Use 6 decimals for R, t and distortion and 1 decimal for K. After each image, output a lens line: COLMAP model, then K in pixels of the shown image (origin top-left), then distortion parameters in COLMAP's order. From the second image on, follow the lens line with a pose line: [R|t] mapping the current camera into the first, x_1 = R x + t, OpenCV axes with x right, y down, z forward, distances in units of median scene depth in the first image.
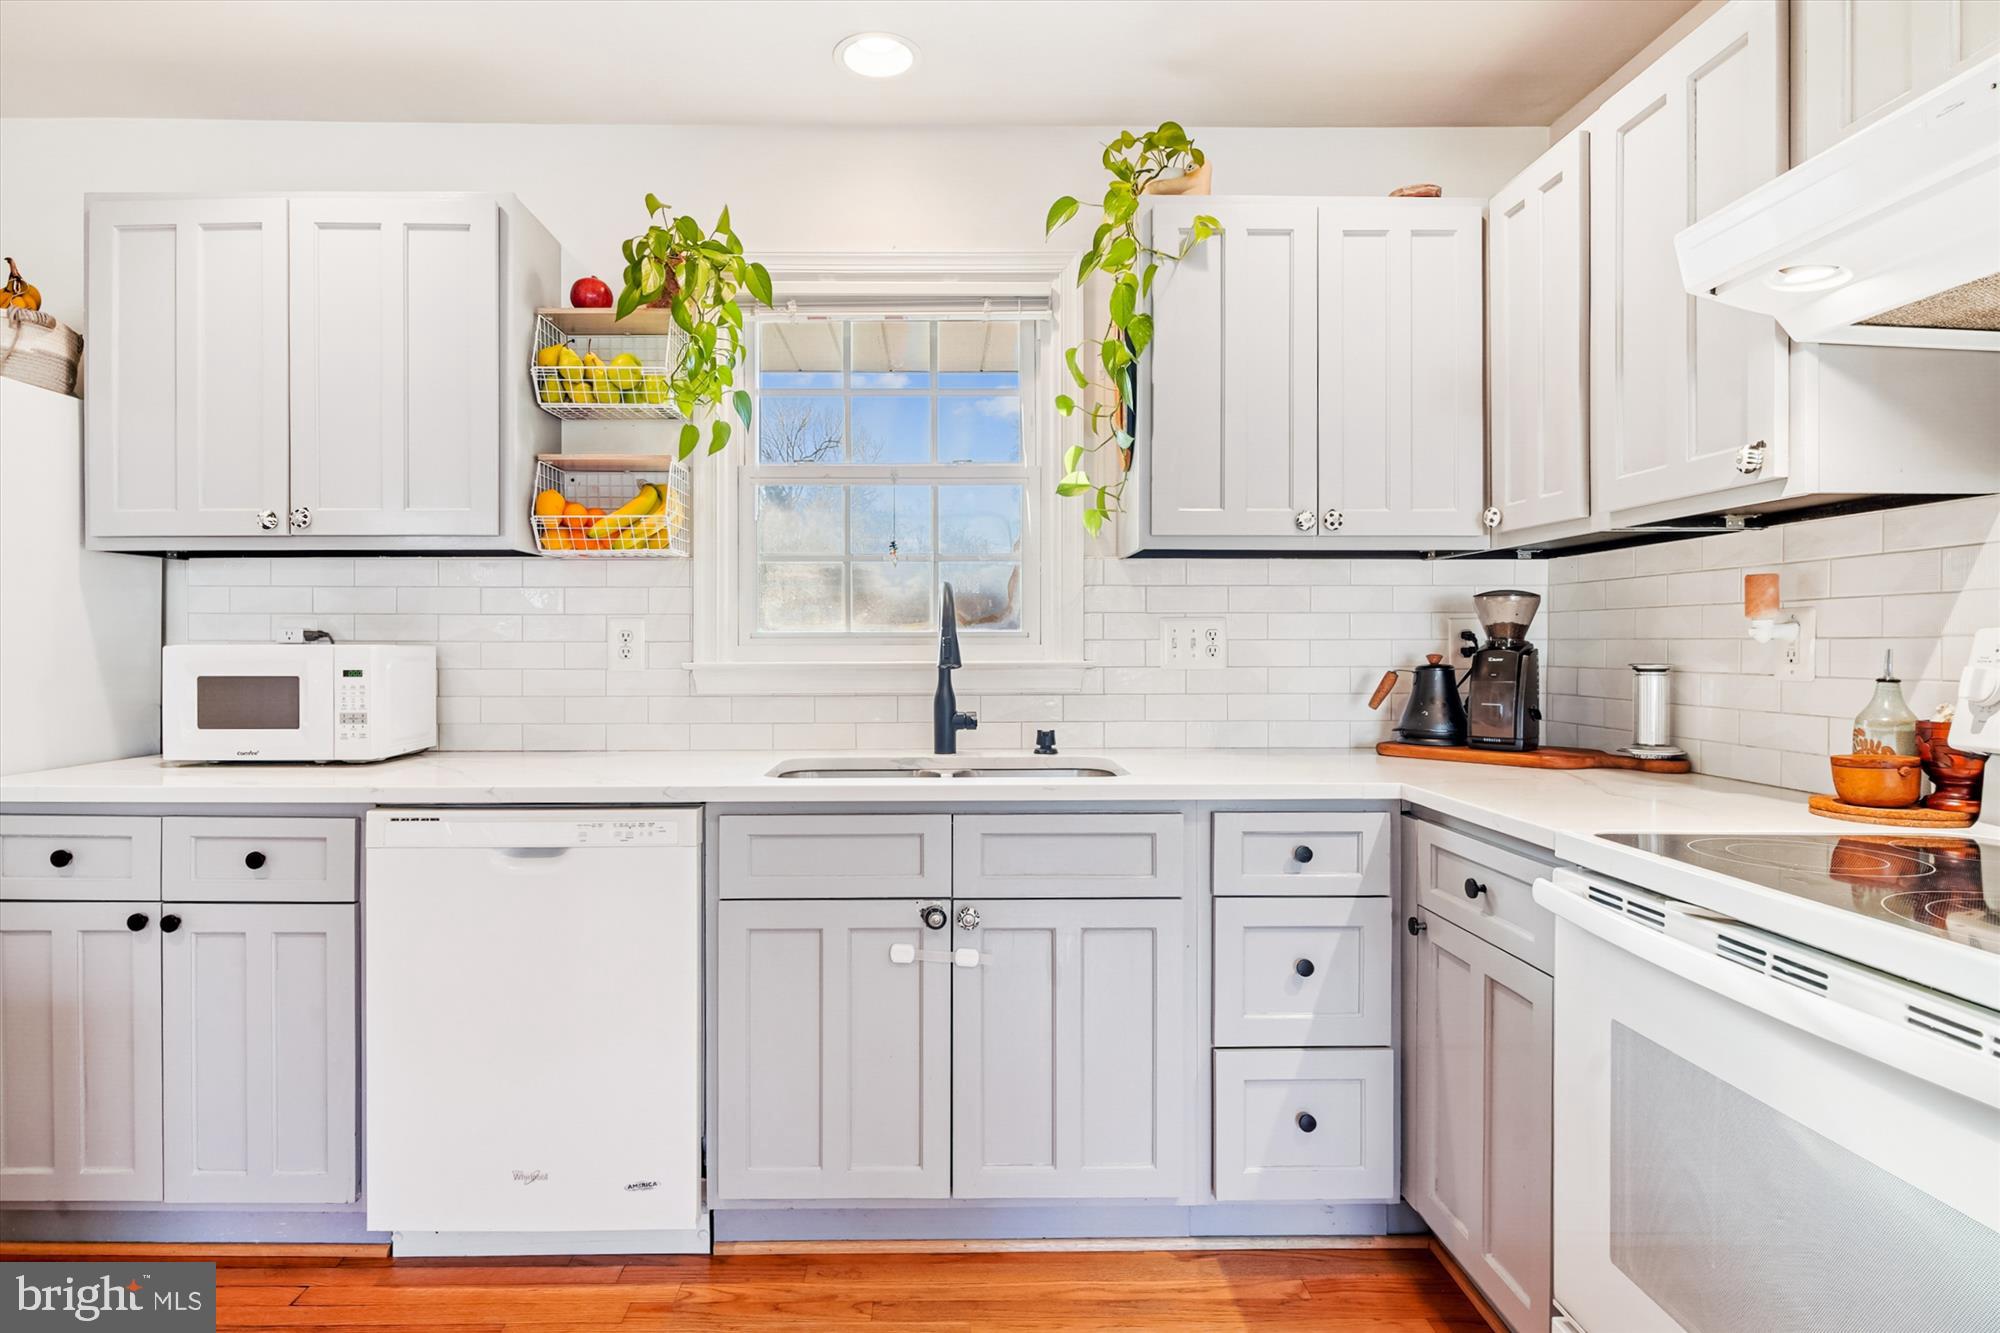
lens RADIAL K [[1068.6, 0, 945.0], [0, 1068.6, 642.1], [0, 0, 1]] dist [-0.002916, -0.000069]
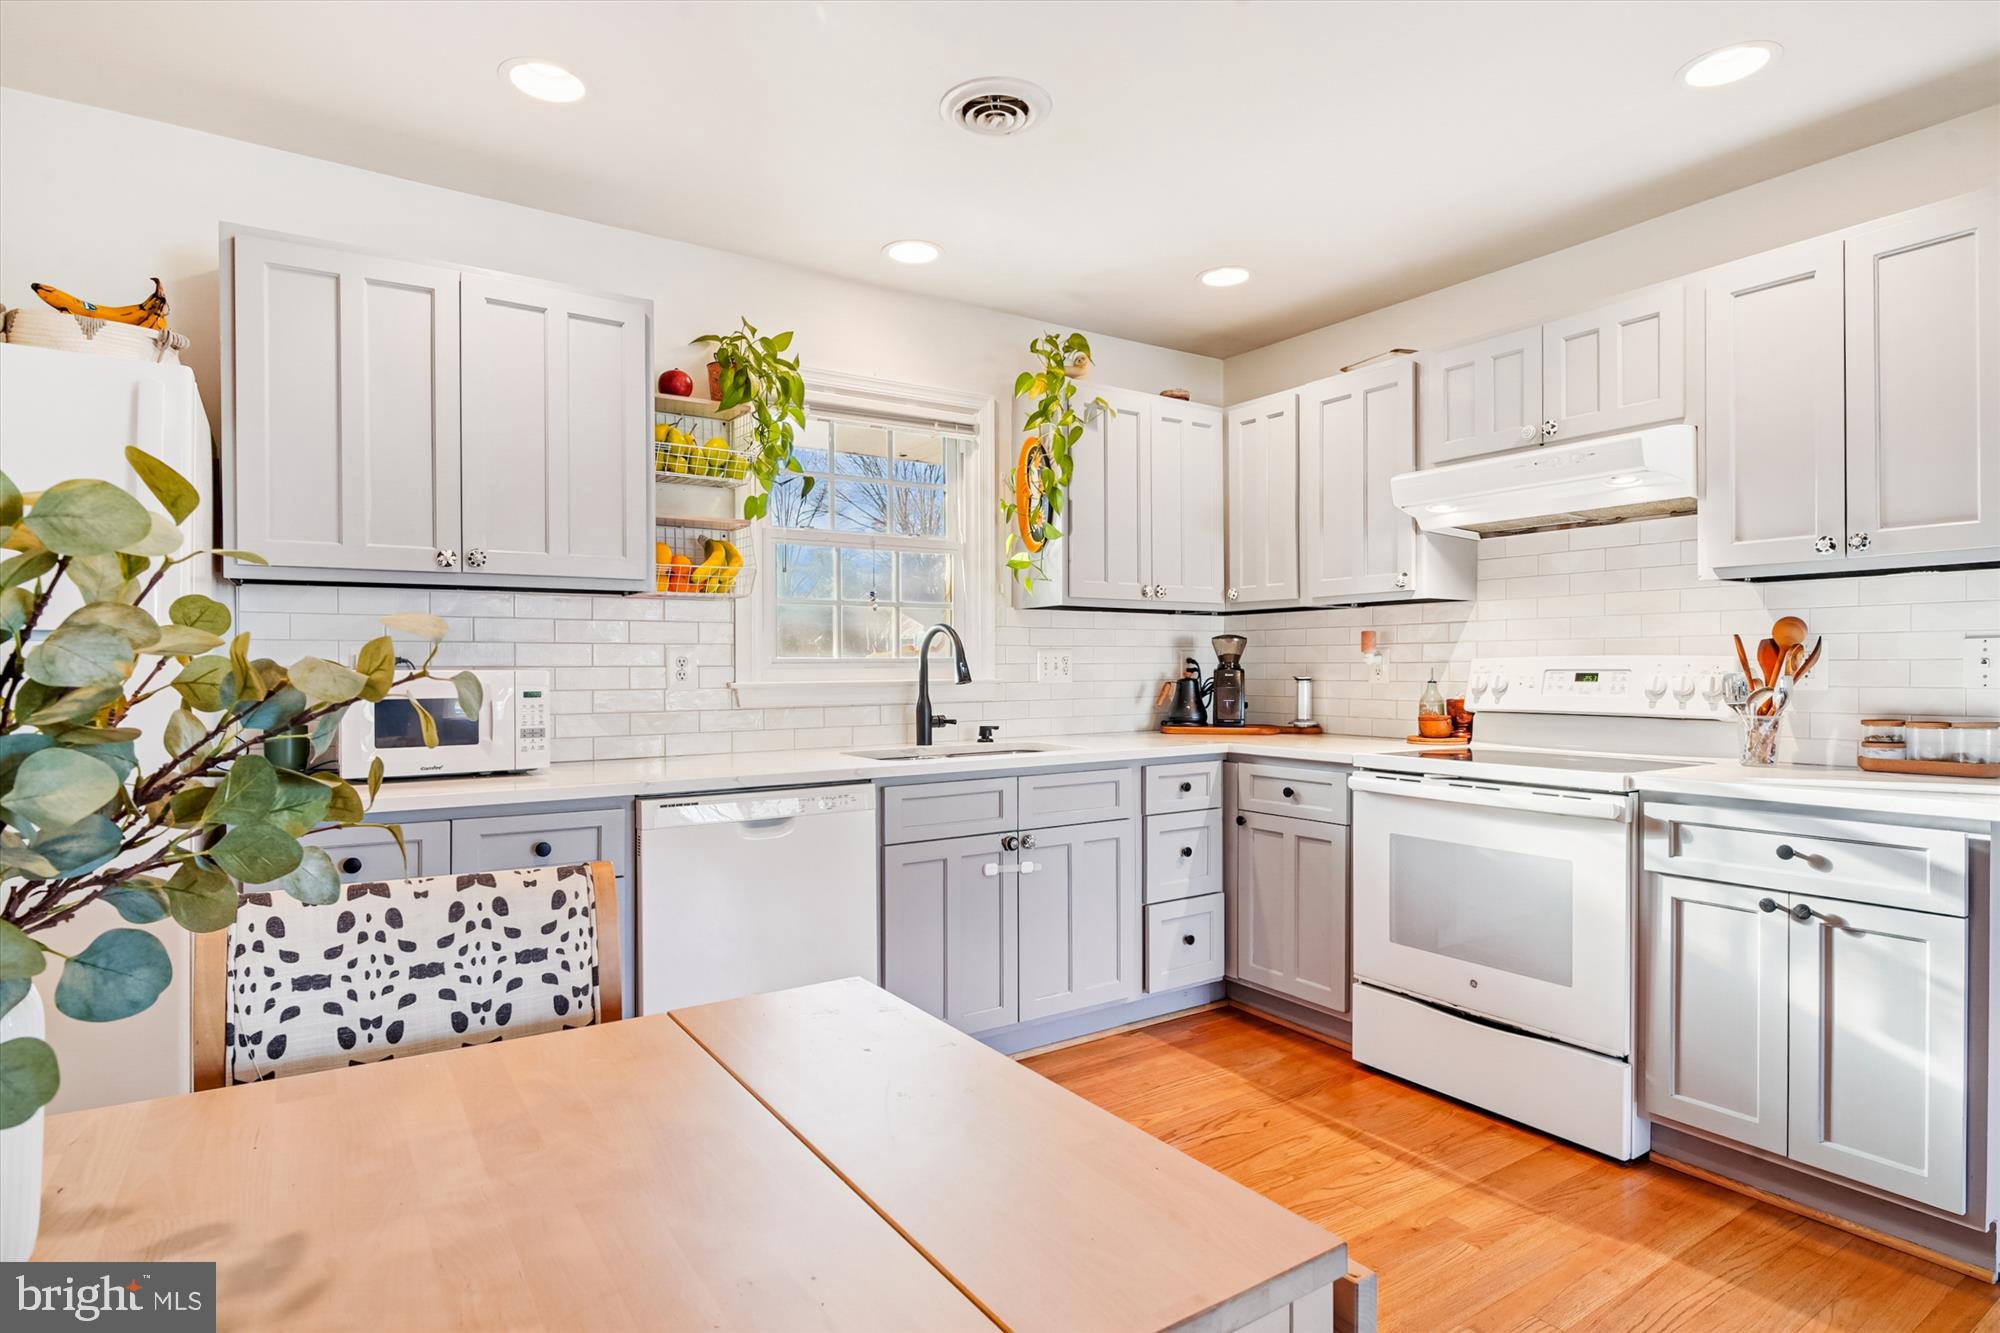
lens RADIAL K [[1053.8, 0, 1000.0], [0, 1053.8, 666.5], [0, 0, 1]] dist [0.000926, 0.000208]
pose [[0.836619, -0.003550, 0.547774, -0.757396], [0.002291, 0.999993, 0.002981, -0.003353], [-0.547781, -0.001239, 0.836621, -0.239956]]
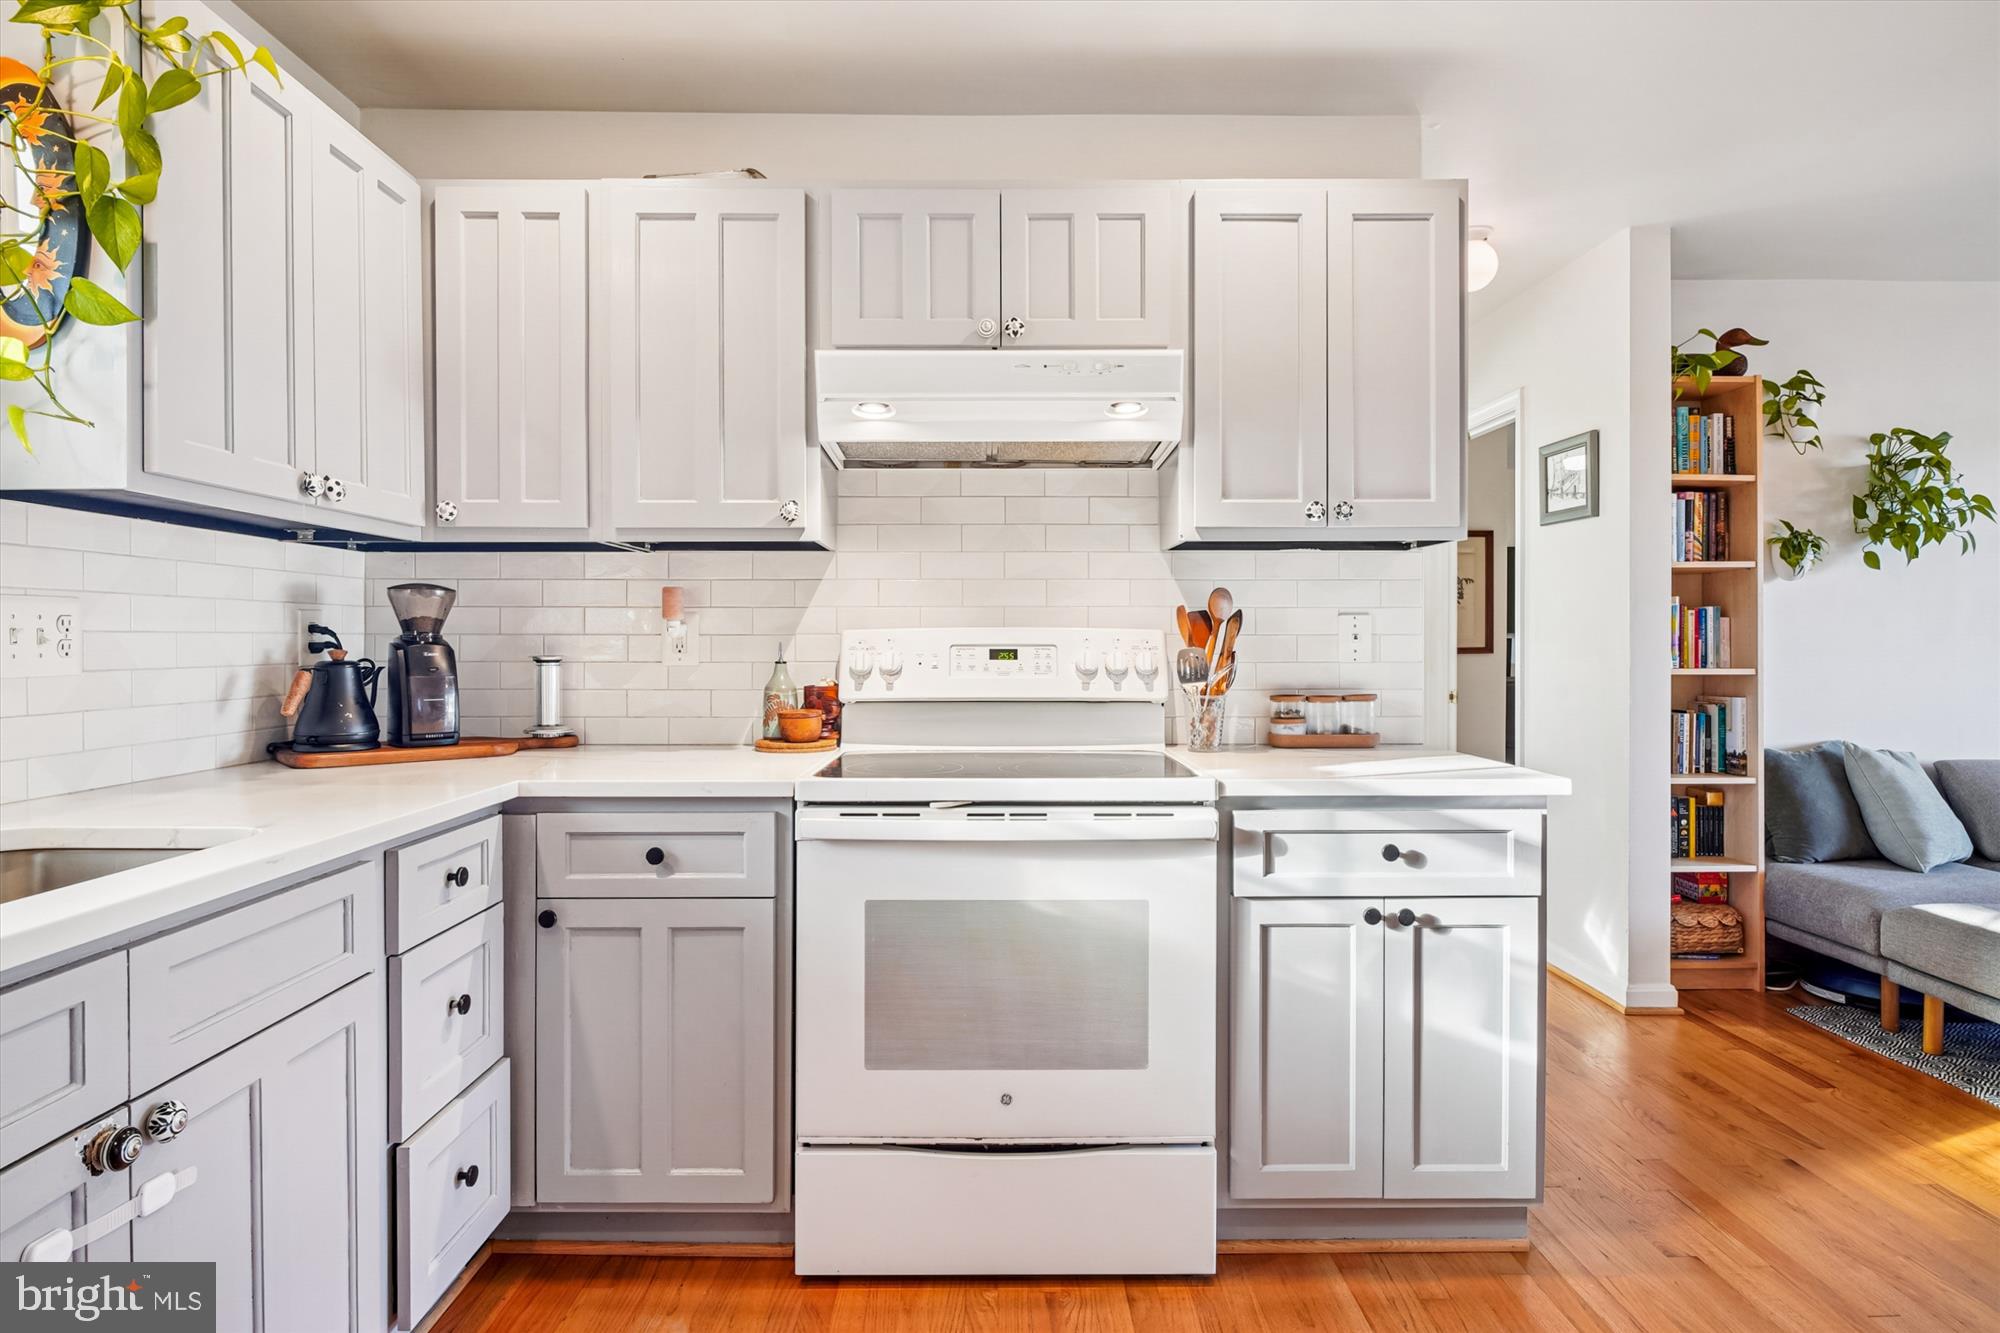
lens RADIAL K [[1054.4, 0, 993.7], [0, 1054.4, 648.8], [0, 0, 1]] dist [-0.001685, 0.000524]
pose [[-0.003334, -0.007660, 0.999965, -0.470020], [-0.003090, 0.999966, 0.007650, 0.002413], [-0.999990, -0.003064, -0.003357, 0.495908]]
